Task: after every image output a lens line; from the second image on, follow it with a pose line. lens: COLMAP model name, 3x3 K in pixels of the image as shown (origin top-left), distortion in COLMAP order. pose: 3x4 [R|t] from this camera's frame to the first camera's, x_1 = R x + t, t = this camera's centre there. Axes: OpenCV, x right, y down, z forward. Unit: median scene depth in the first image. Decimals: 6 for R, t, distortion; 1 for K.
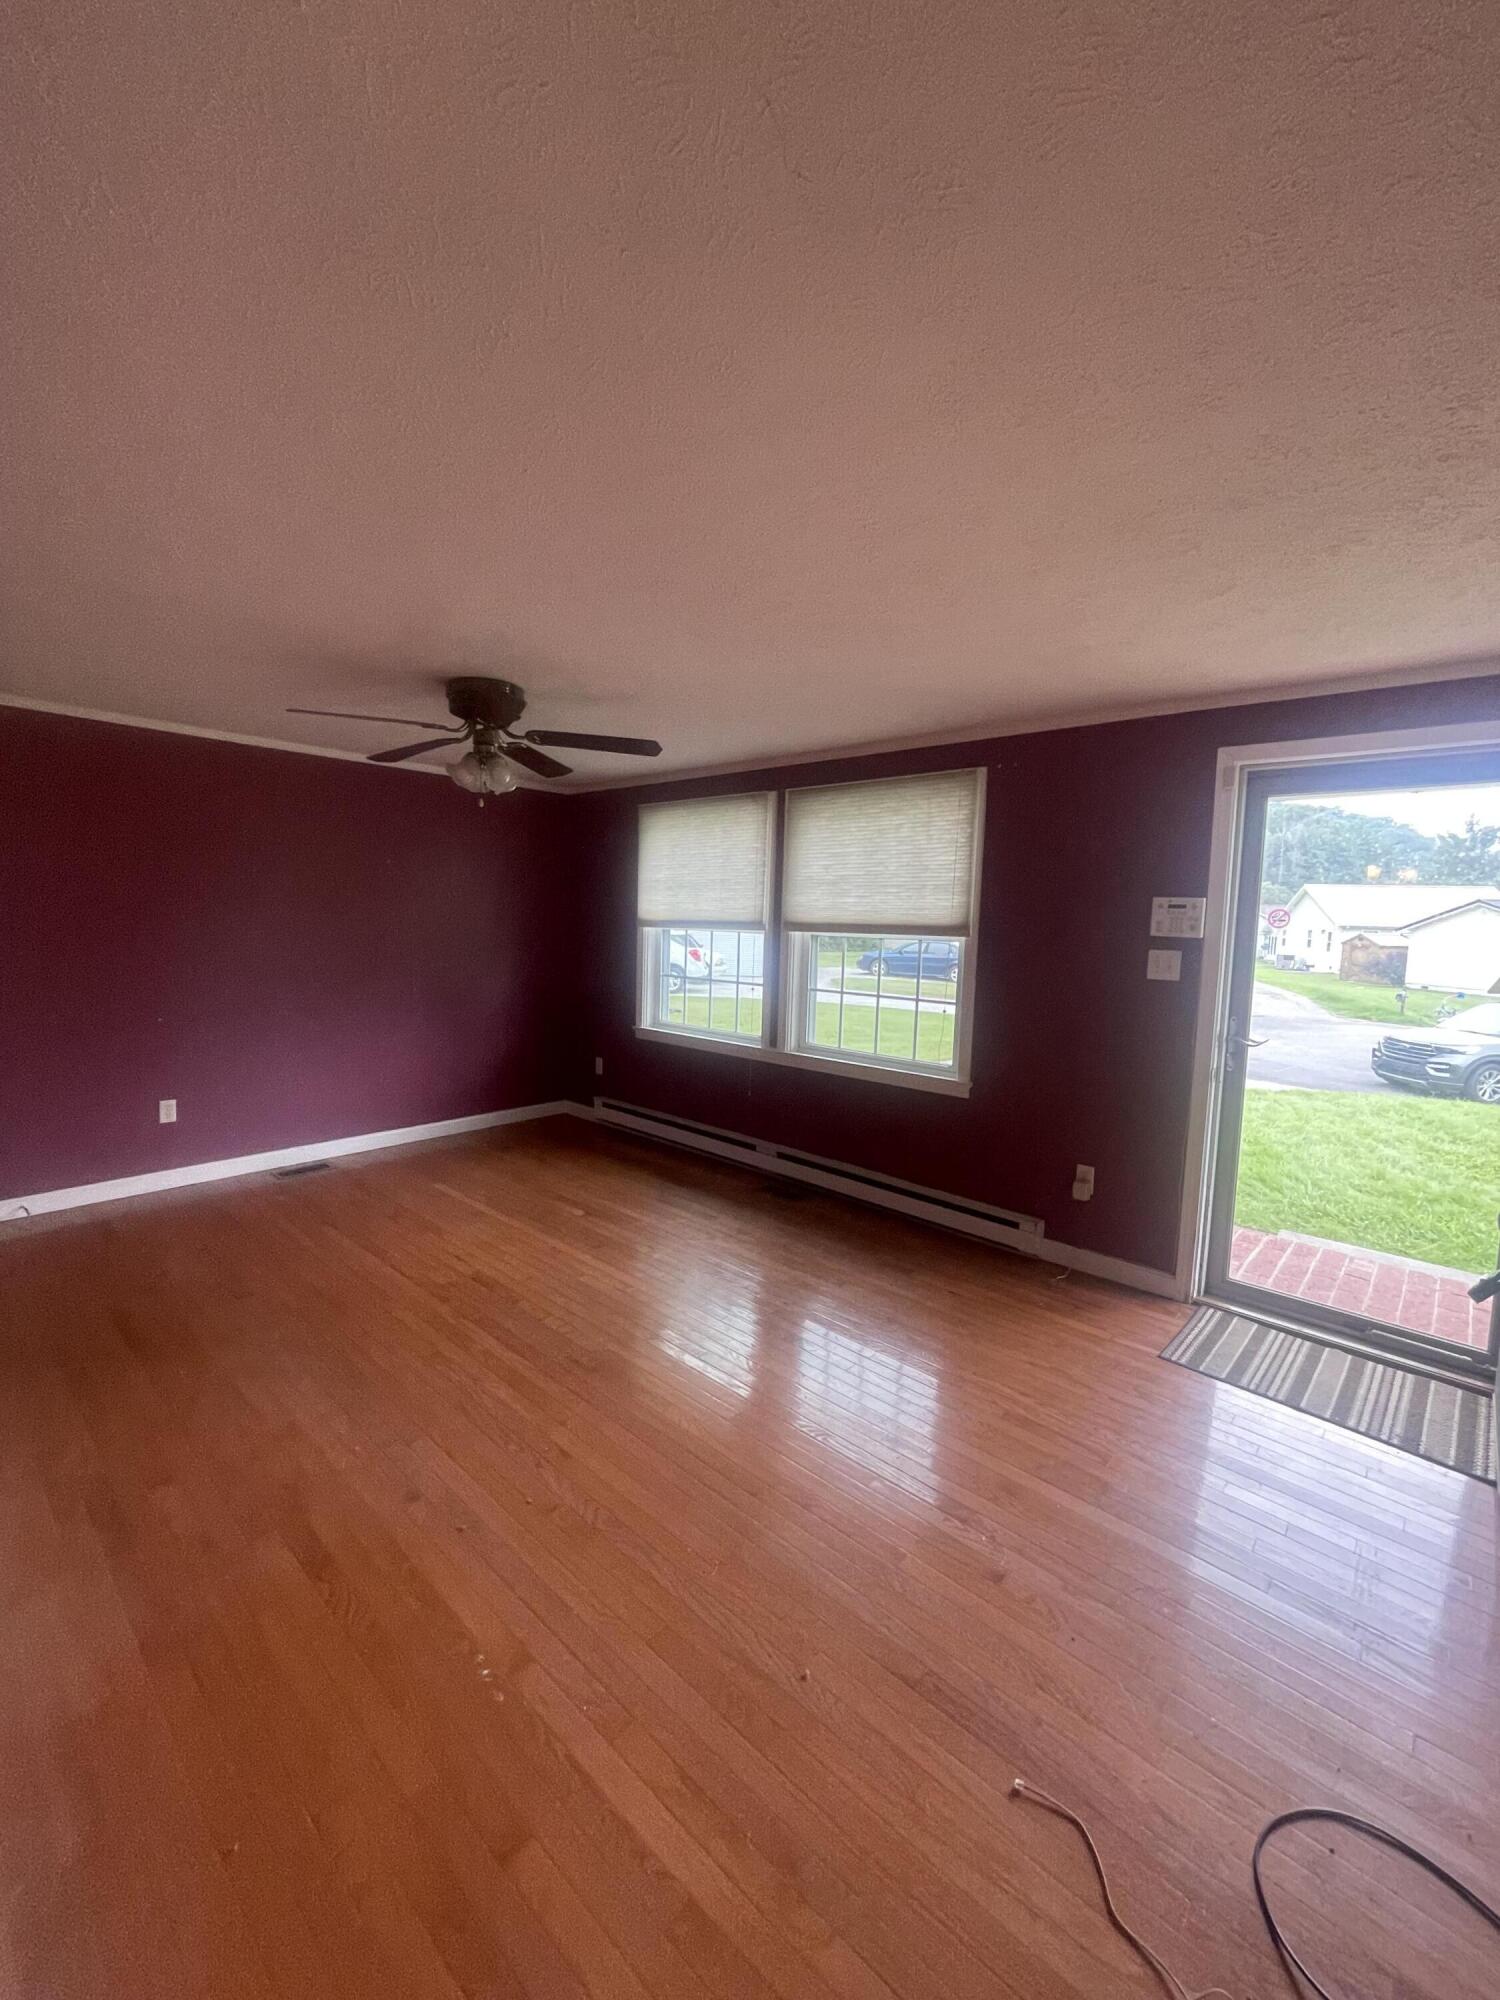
lens RADIAL K [[810.3, 0, 751.4], [0, 810.3, 994.5], [0, 0, 1]] dist [-0.001491, 0.000226]
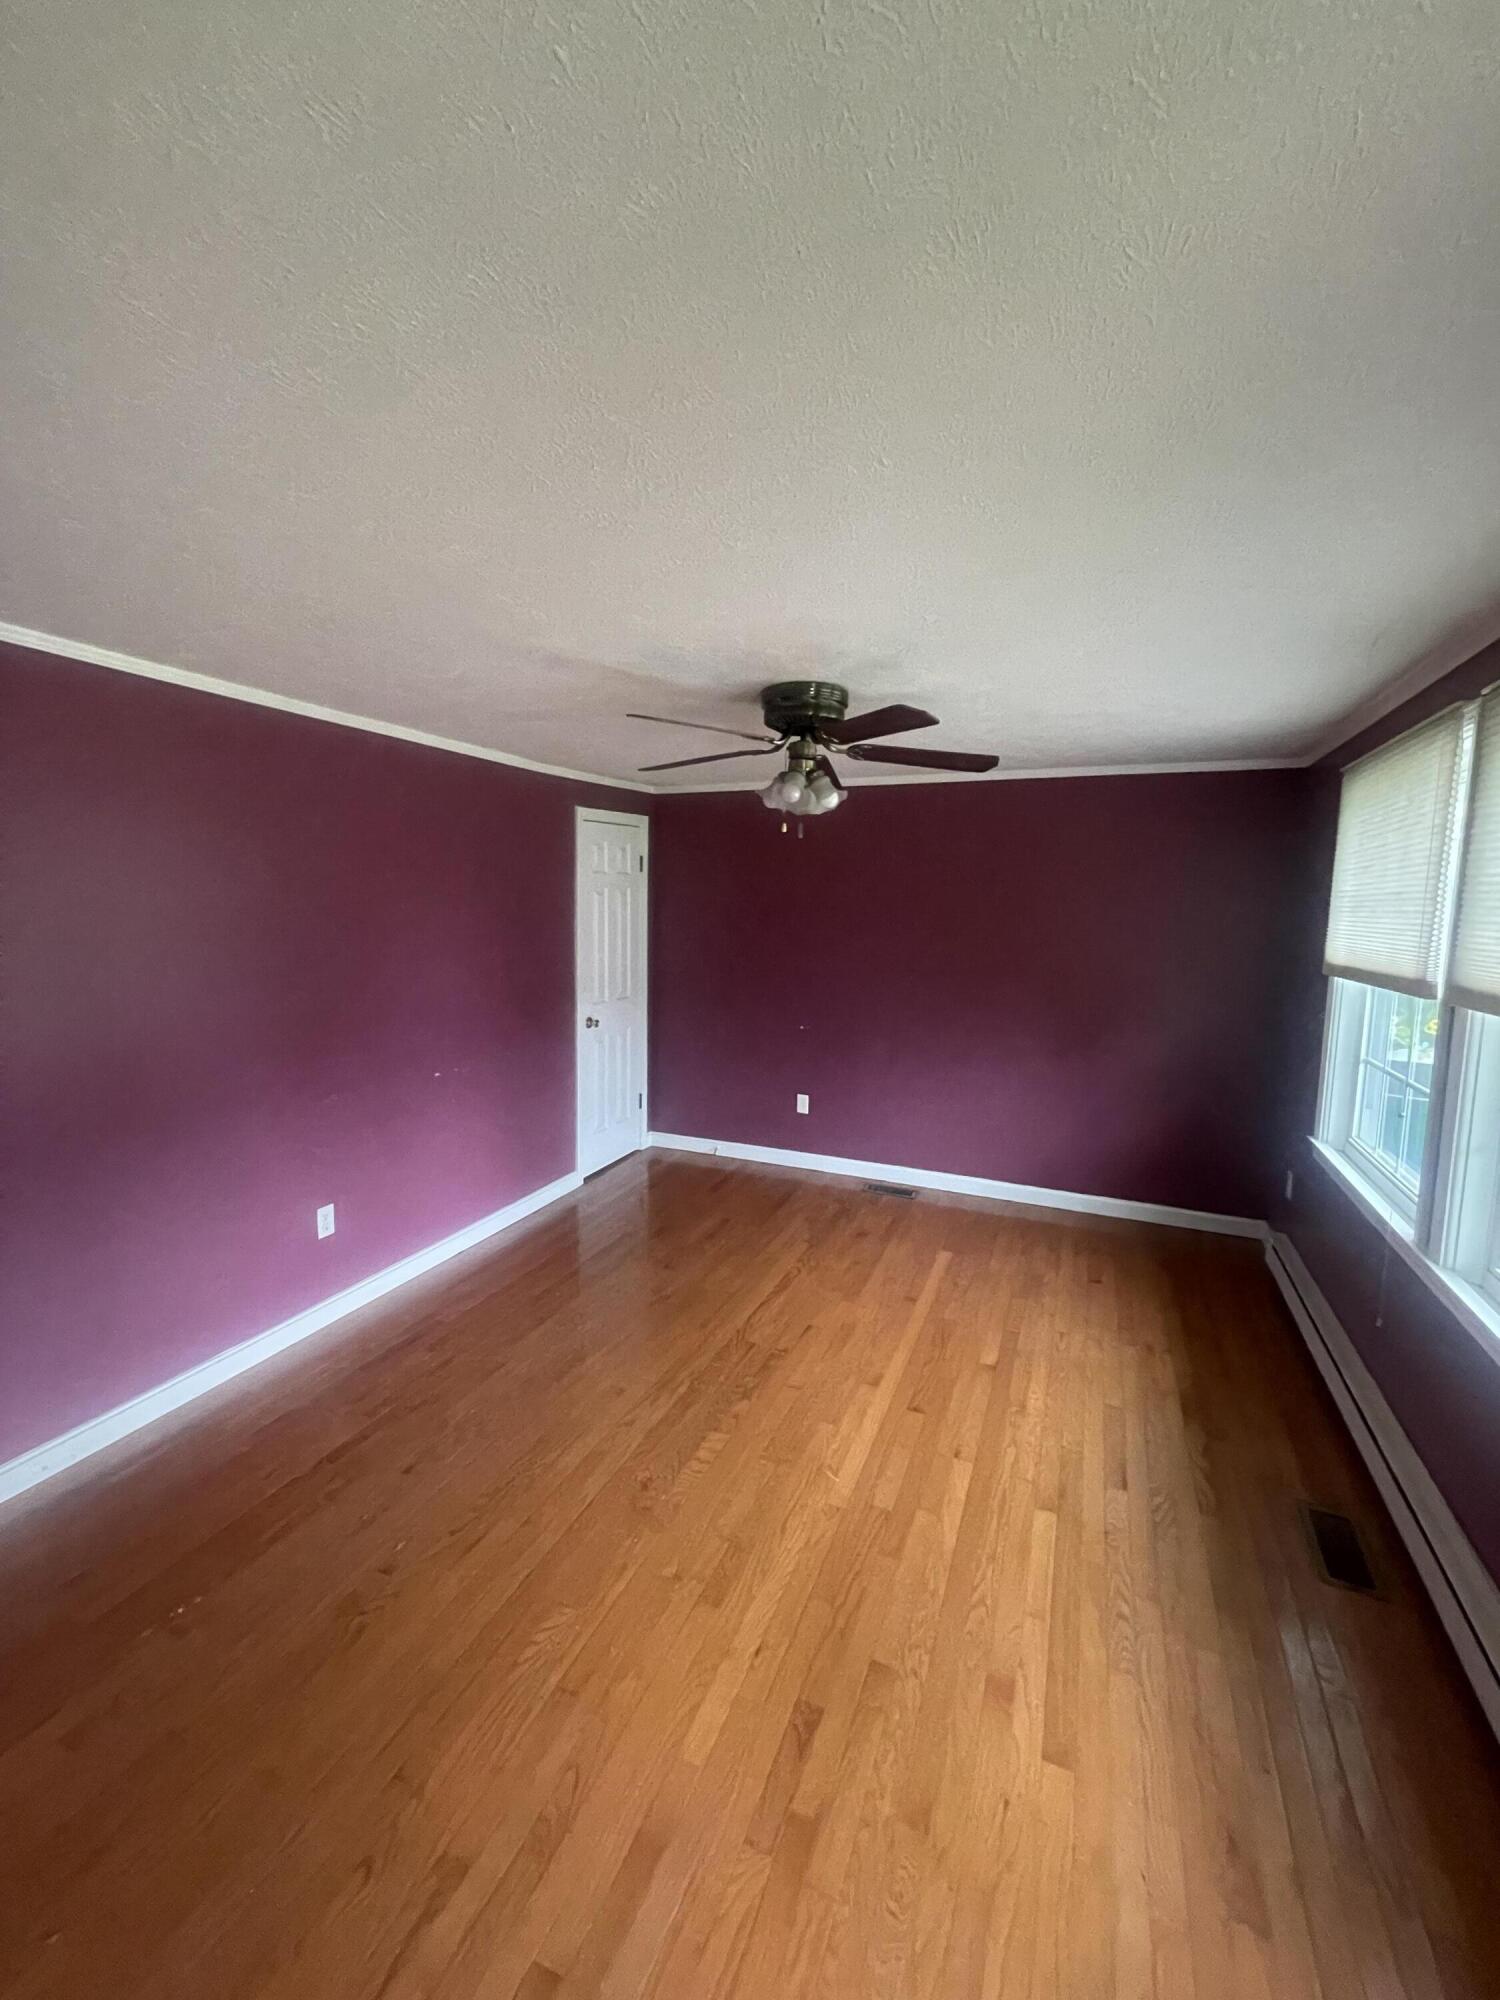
lens RADIAL K [[810.3, 0, 755.7], [0, 810.3, 1006.9], [0, 0, 1]] dist [-0.001491, 0.000226]
pose [[0.326399, 0.101696, -0.939745, 0.348316], [-0.107544, 0.991735, 0.069969, -0.070207], [0.939094, 0.078227, 0.334638, 0.494943]]
